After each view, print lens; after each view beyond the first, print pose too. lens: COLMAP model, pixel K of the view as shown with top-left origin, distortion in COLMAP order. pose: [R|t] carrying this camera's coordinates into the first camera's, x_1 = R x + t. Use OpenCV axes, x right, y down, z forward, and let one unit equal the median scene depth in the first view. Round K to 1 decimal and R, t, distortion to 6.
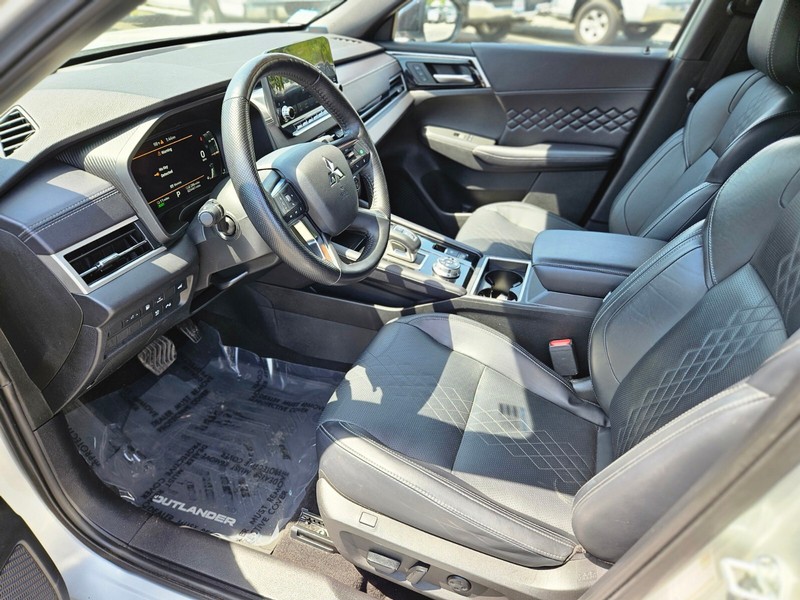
lens RADIAL K [[544.9, 0, 396.2], [0, 544.9, 314.7], [0, 0, 1]] dist [0.064231, -0.064334]
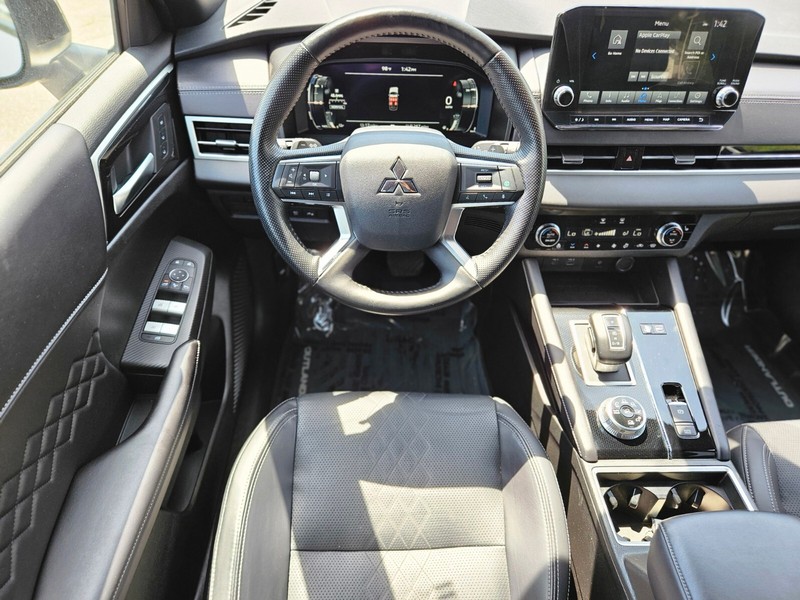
lens RADIAL K [[544.9, 0, 396.2], [0, 544.9, 314.7], [0, 0, 1]] dist [0.064231, -0.064334]
pose [[0.354731, 0.650677, -0.671406, 0.256365], [-0.535300, 0.730102, 0.424741, -0.220352], [0.766564, 0.208735, 0.607297, 0.281973]]
